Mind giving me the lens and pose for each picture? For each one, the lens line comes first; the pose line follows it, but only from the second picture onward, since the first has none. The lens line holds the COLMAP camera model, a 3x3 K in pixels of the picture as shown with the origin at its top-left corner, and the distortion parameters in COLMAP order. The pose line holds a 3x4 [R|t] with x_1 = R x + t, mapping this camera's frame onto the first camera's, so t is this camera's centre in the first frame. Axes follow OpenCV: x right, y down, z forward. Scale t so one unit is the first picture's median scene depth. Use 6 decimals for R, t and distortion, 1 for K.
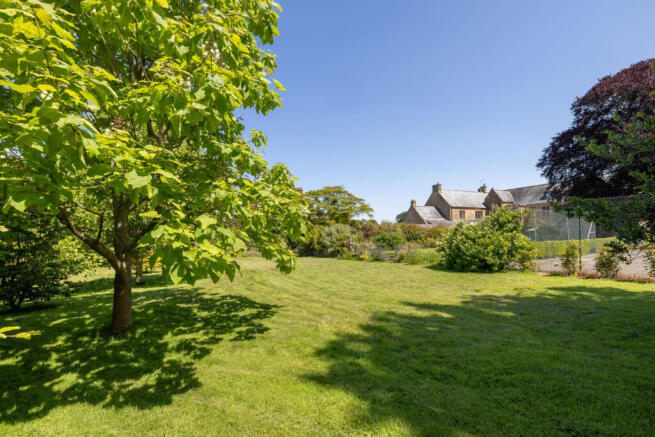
lens RADIAL K [[284.6, 0, 327.5], [0, 284.6, 218.5], [0, 0, 1]] dist [0.000035, 0.000010]
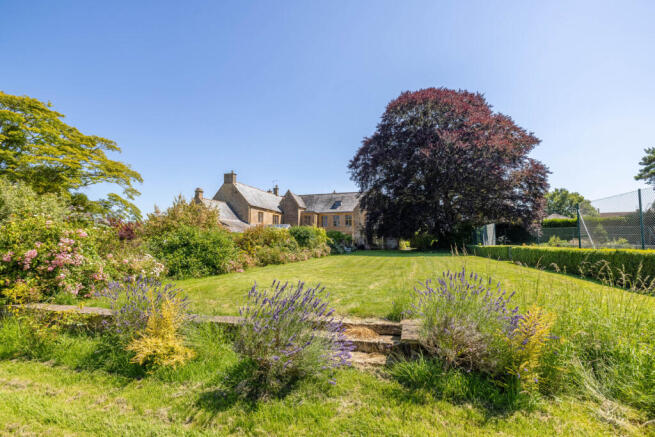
lens RADIAL K [[305.5, 0, 327.5], [0, 305.5, 218.5], [0, 0, 1]] dist [-0.000094, -0.000045]
pose [[0.707748, 0.079309, 0.701999, 0.024804], [-0.058132, 0.996847, -0.054012, 0.023465], [-0.704069, -0.002582, 0.710127, 0.288357]]
